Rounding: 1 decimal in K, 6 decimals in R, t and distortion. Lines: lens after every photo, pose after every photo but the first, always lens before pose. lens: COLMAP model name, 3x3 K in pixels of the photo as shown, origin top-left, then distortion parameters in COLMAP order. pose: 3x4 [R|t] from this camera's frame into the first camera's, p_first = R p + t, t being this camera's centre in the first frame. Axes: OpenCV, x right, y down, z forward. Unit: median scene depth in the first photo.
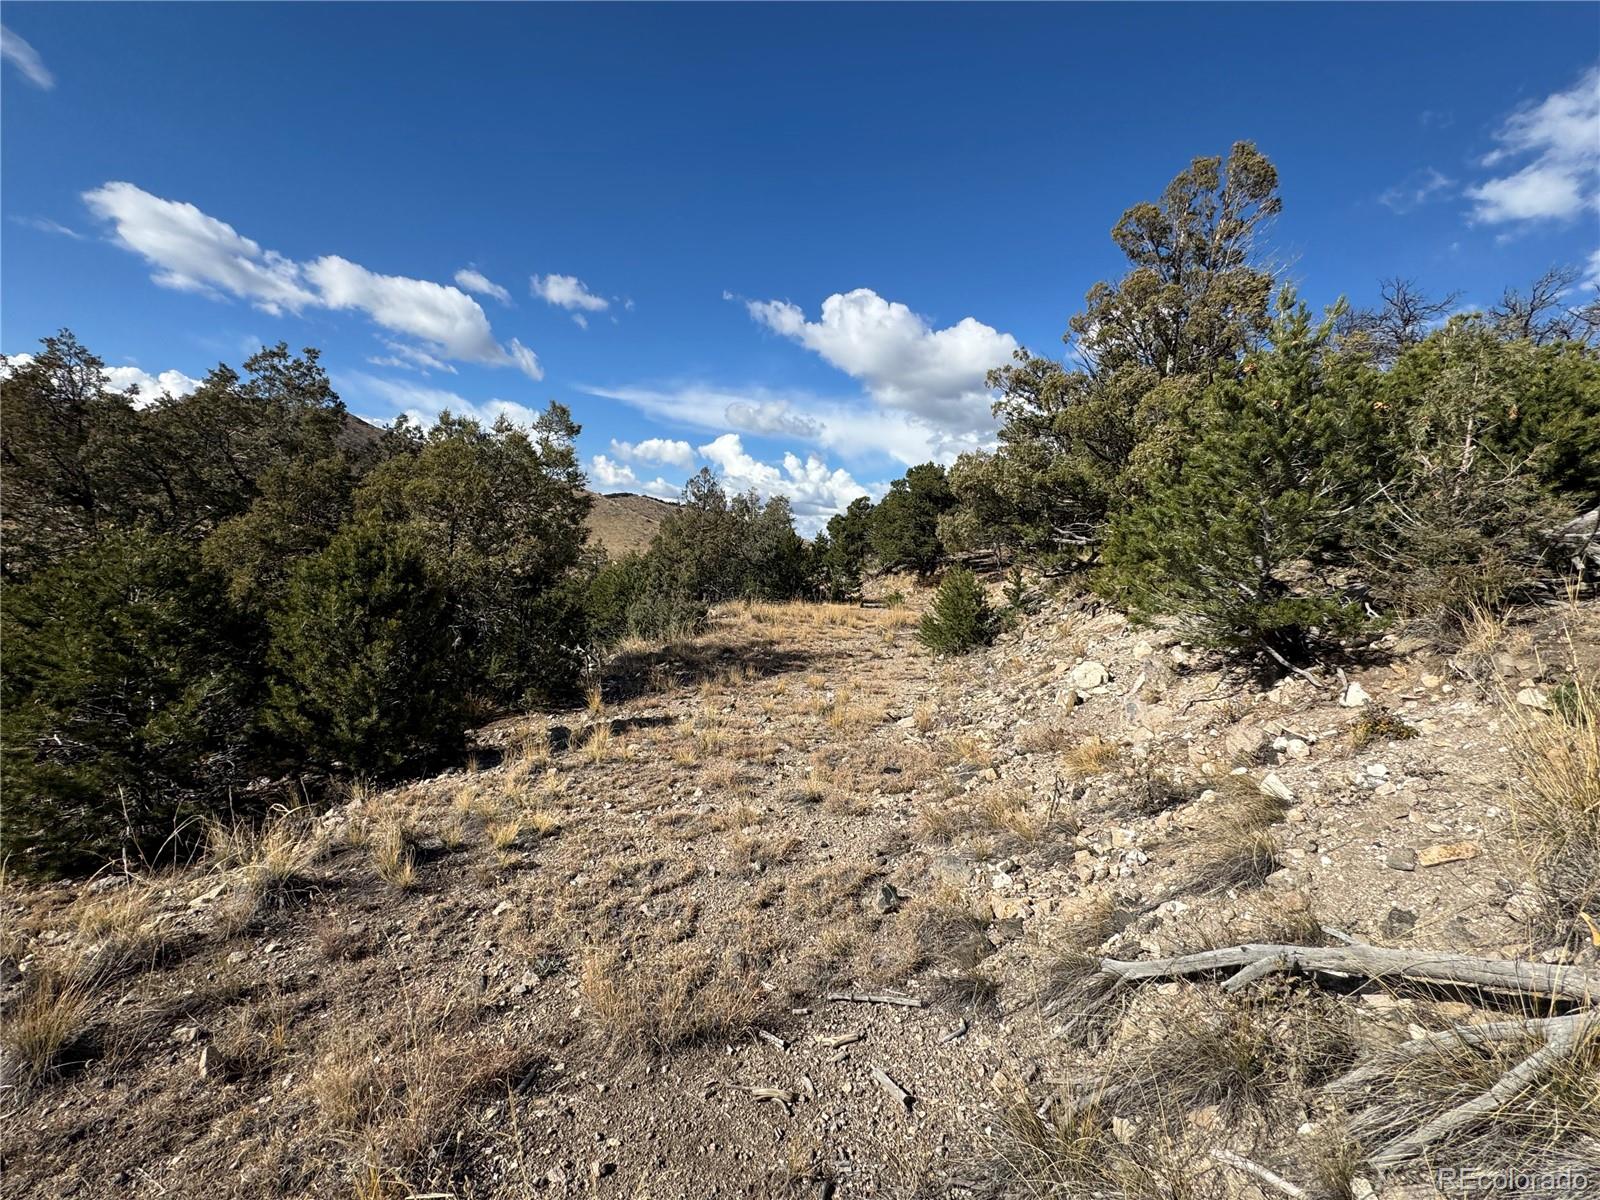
lens RADIAL K [[684.9, 0, 800.1], [0, 684.9, 589.9], [0, 0, 1]] dist [-0.002431, 0.000238]
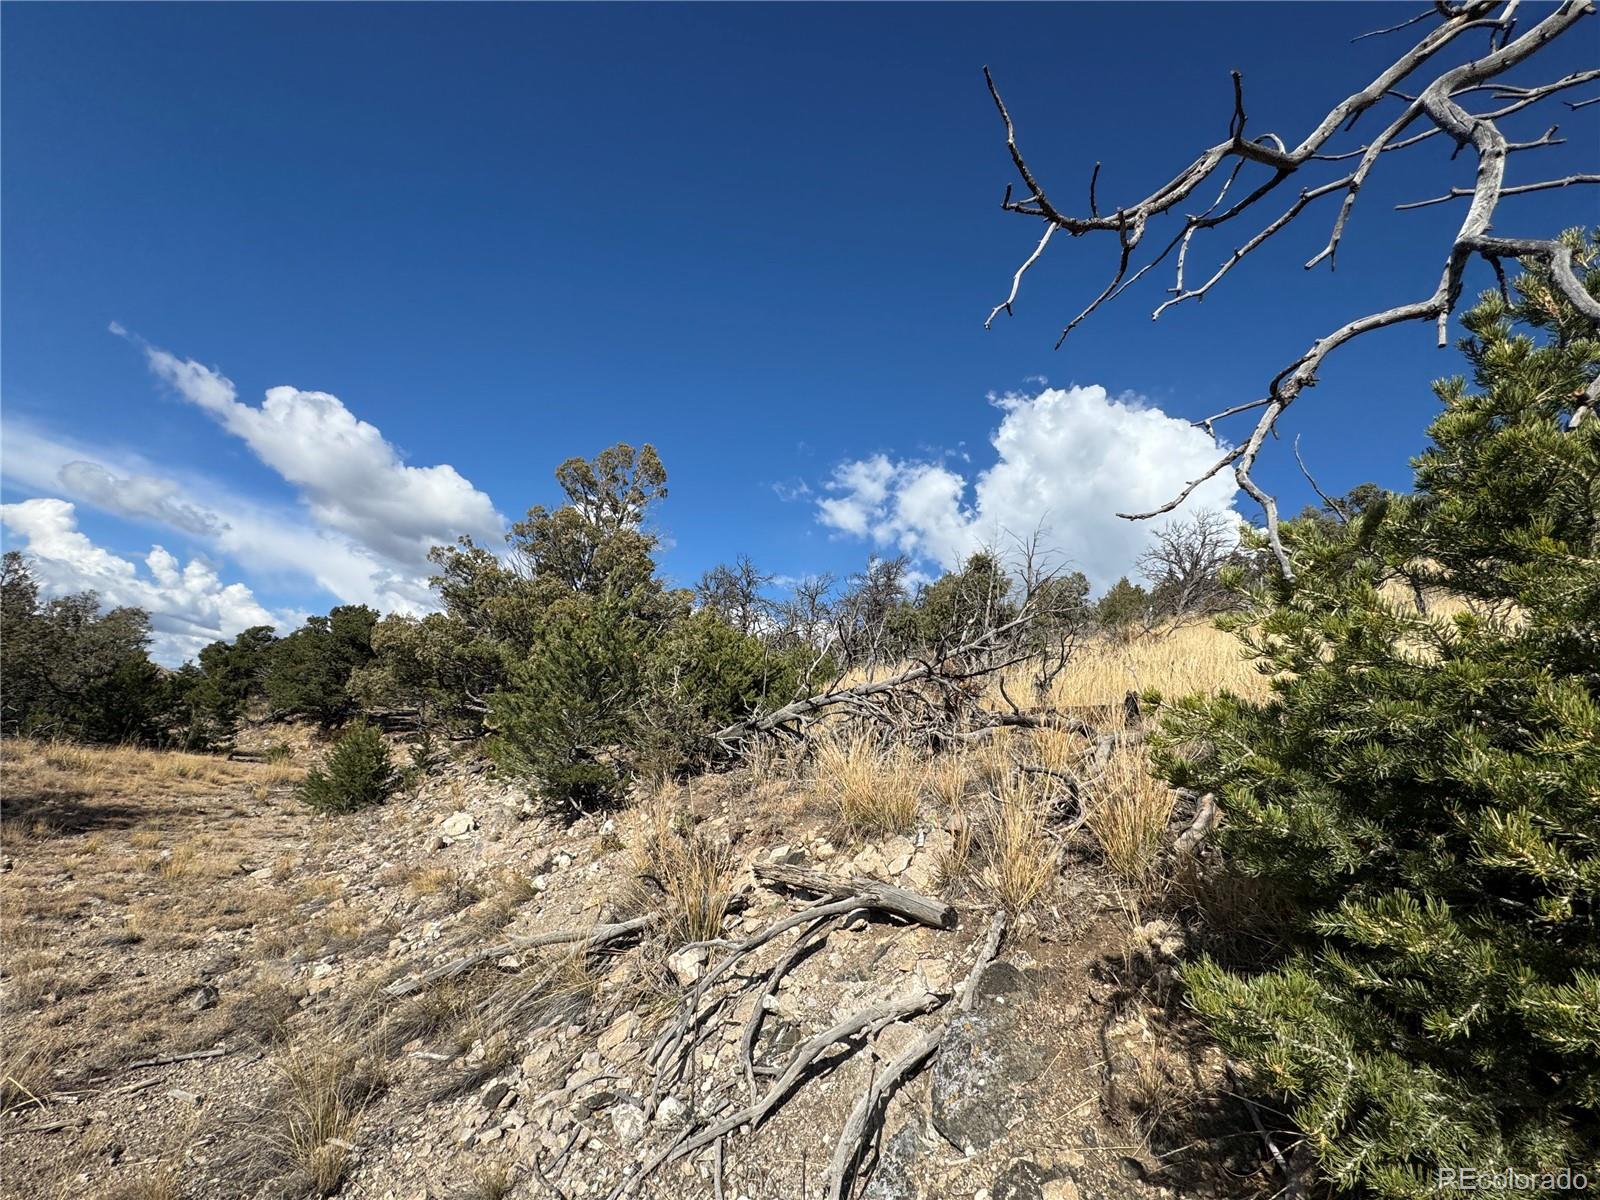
lens RADIAL K [[684.9, 0, 800.1], [0, 684.9, 589.9], [0, 0, 1]] dist [-0.002431, 0.000238]
pose [[0.713367, 0.227403, 0.662869, -0.023191], [-0.062239, 0.962708, -0.263285, 0.003229], [-0.698022, 0.146563, 0.700917, -0.177480]]
